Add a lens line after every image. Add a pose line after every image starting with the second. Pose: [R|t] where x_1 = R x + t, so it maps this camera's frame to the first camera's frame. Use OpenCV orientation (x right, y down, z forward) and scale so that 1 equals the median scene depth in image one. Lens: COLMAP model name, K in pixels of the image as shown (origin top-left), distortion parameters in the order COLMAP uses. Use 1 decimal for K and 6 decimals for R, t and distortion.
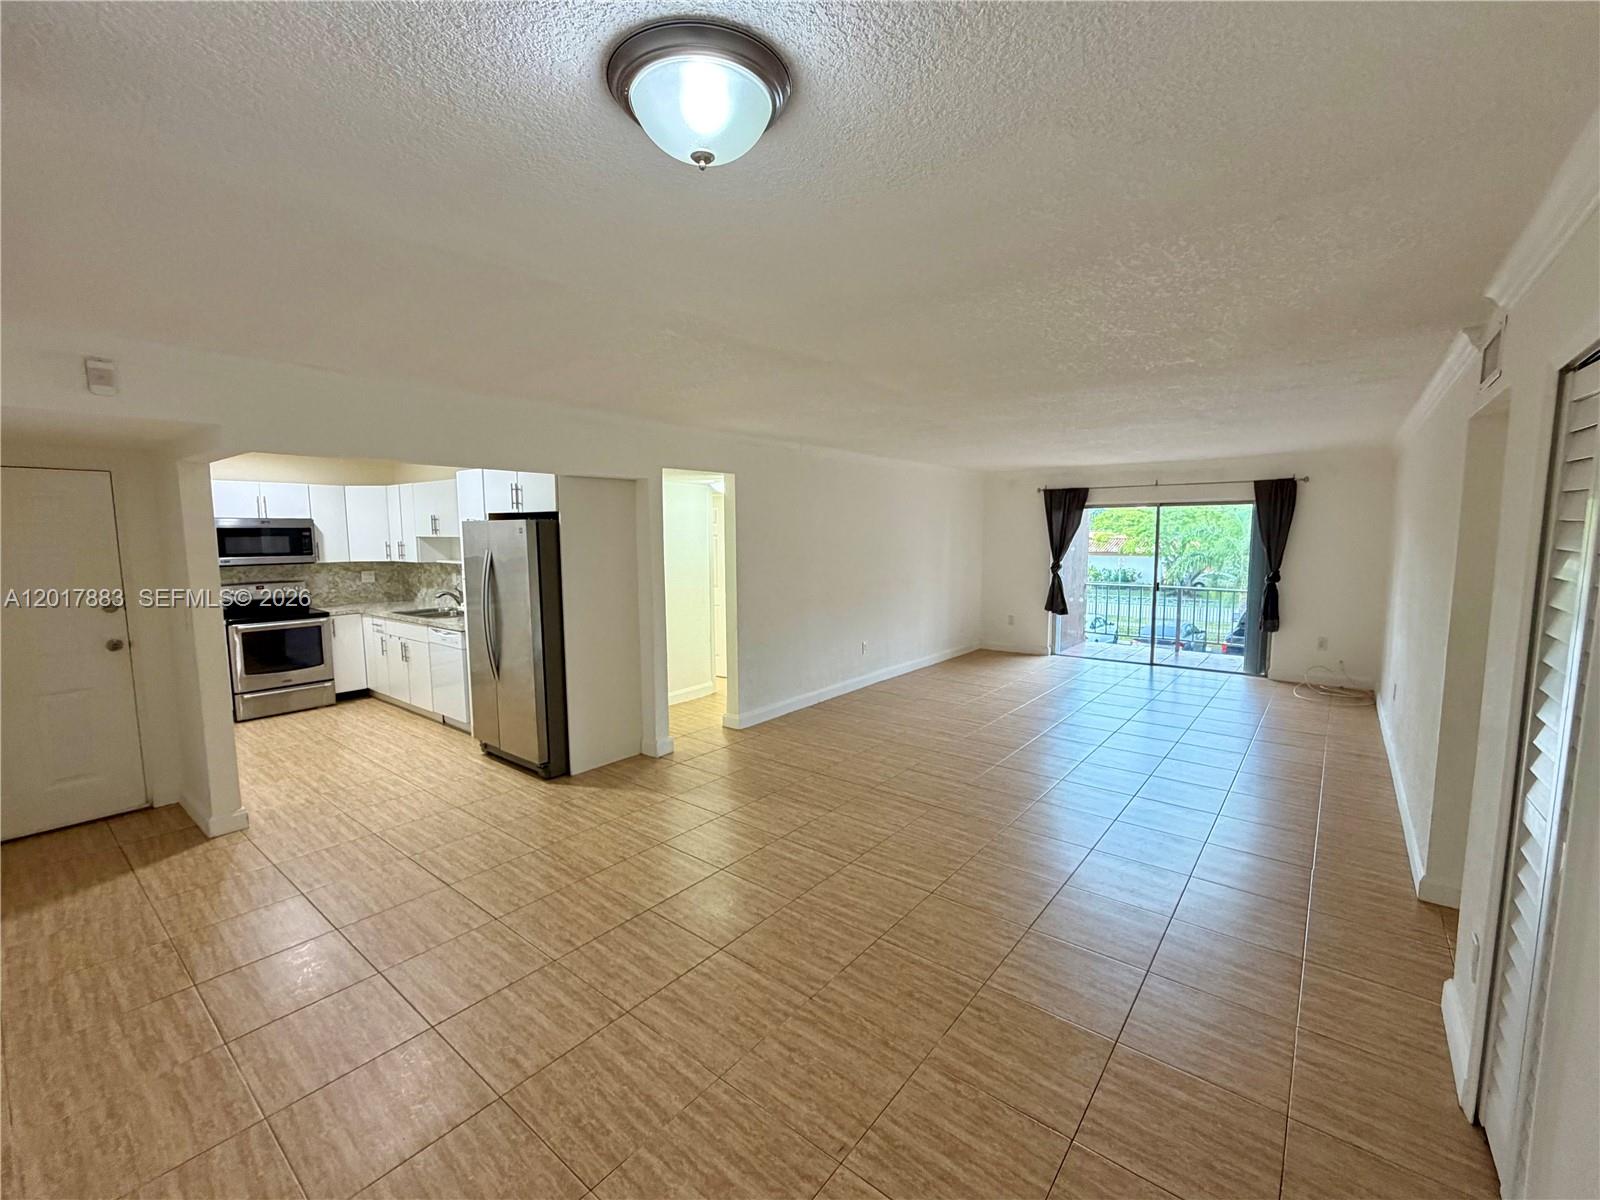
lens RADIAL K [[643.2, 0, 800.3], [0, 643.2, 603.3], [0, 0, 1]] dist [-0.014839, -0.000161]
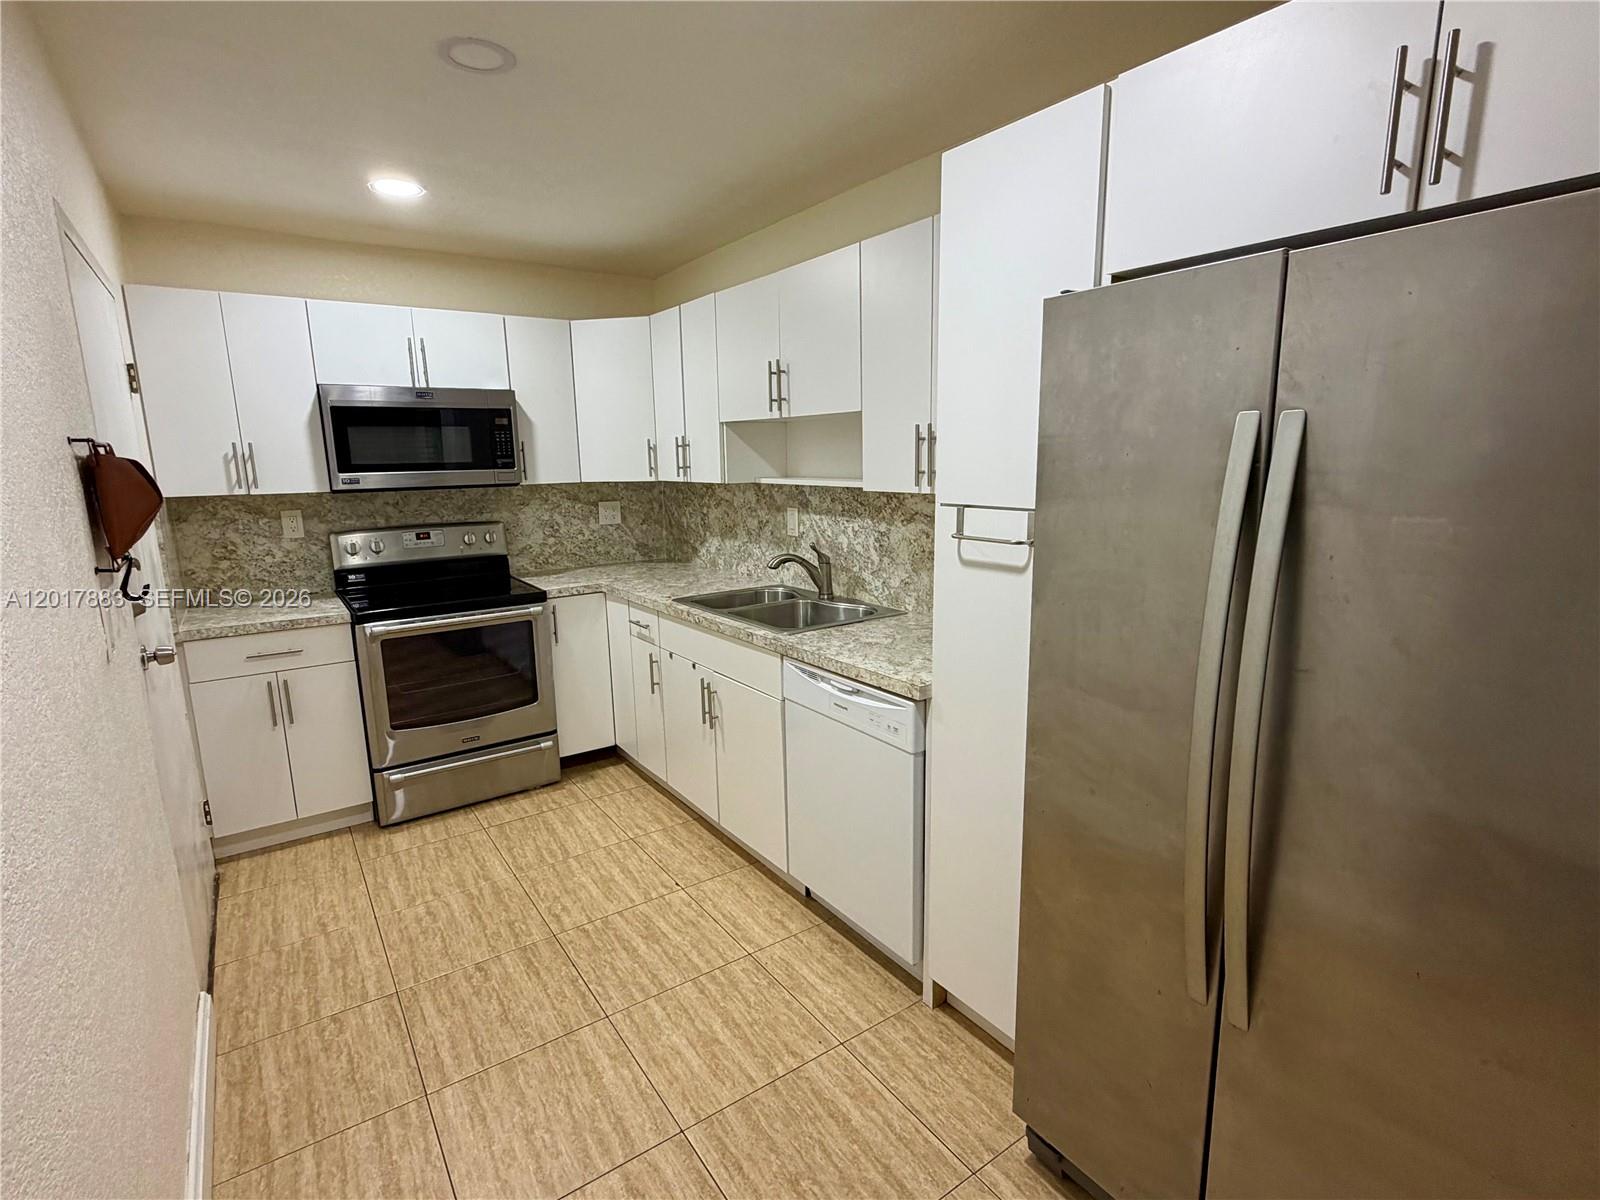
lens RADIAL K [[776.8, 0, 799.1], [0, 776.8, 601.2], [0, 0, 1]] dist [0.001728, -0.000223]
pose [[0.952881, 0.042126, -0.300406, -0.376053], [-0.017291, 0.996243, 0.084854, -0.029025], [0.302852, -0.075661, 0.950030, 0.495250]]
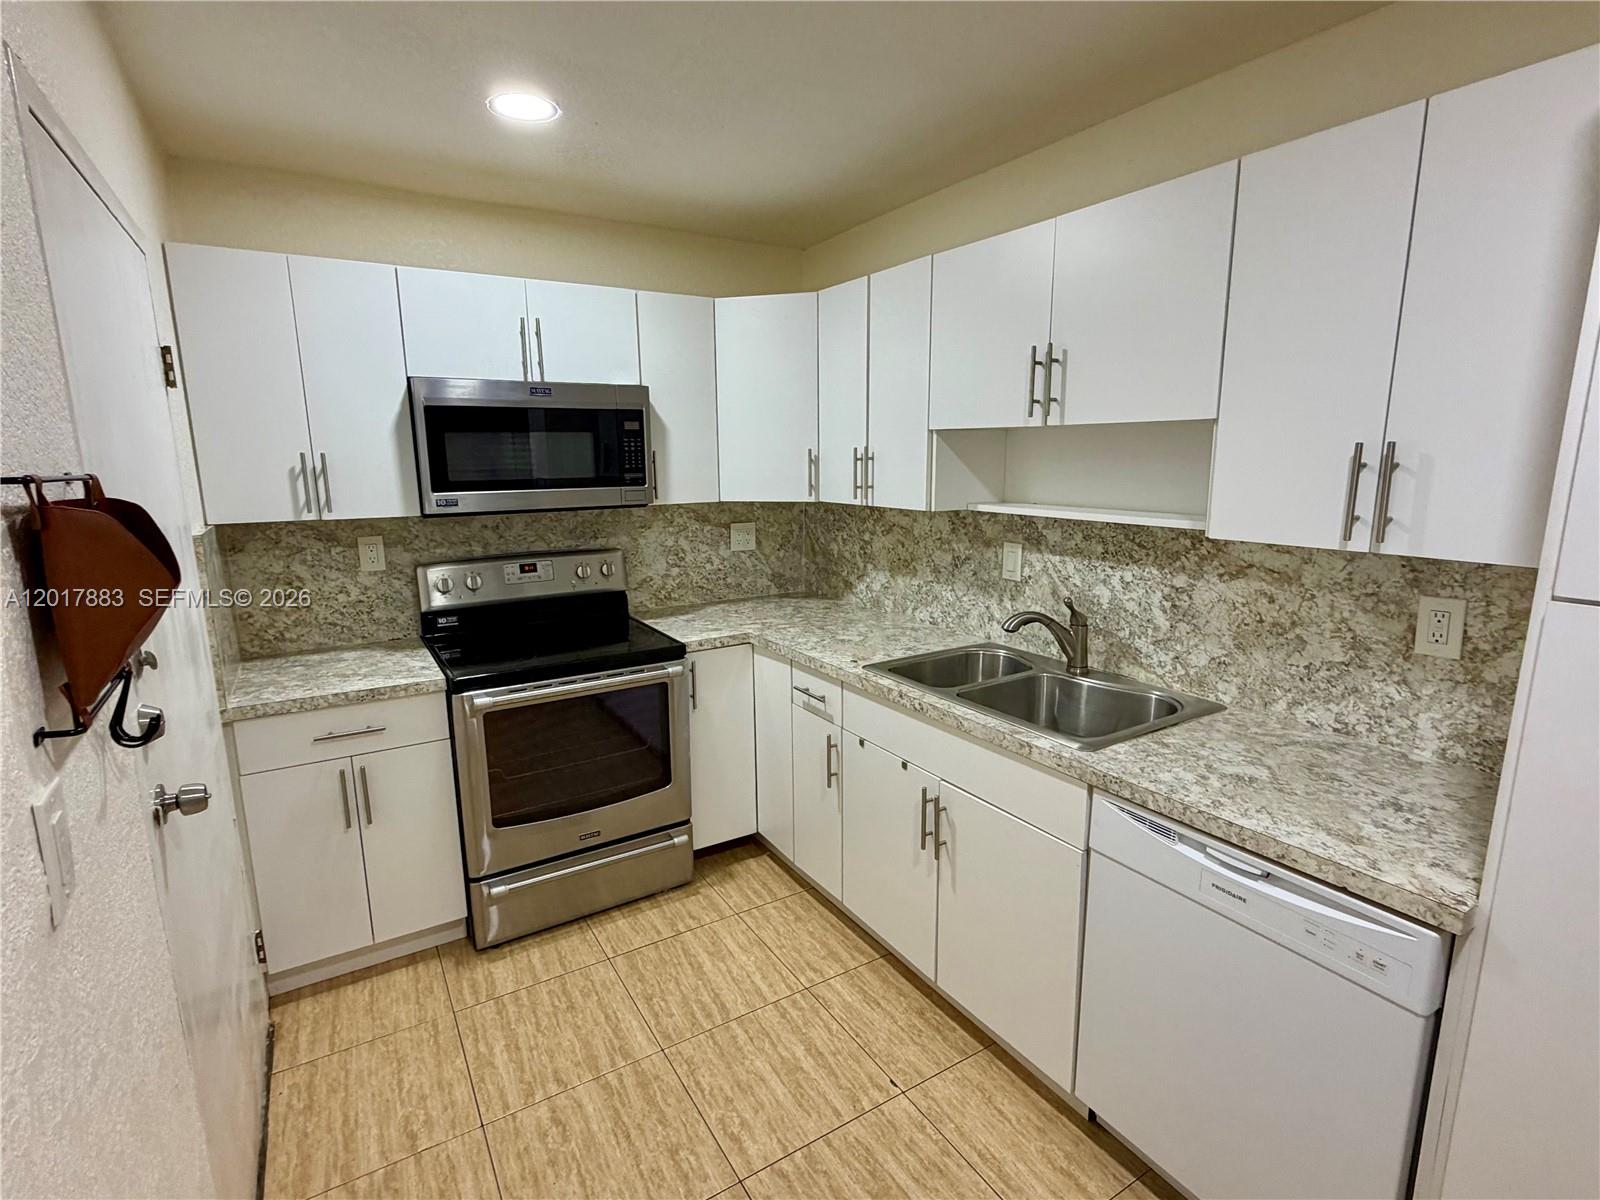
lens RADIAL K [[776.8, 0, 801.5], [0, 776.8, 601.1], [0, 0, 1]] dist [0.001728, -0.000223]
pose [[0.934046, 0.061103, -0.351888, -0.501593], [-0.031647, 0.995541, 0.088866, -0.049964], [0.355749, -0.071869, 0.931814, 0.588462]]
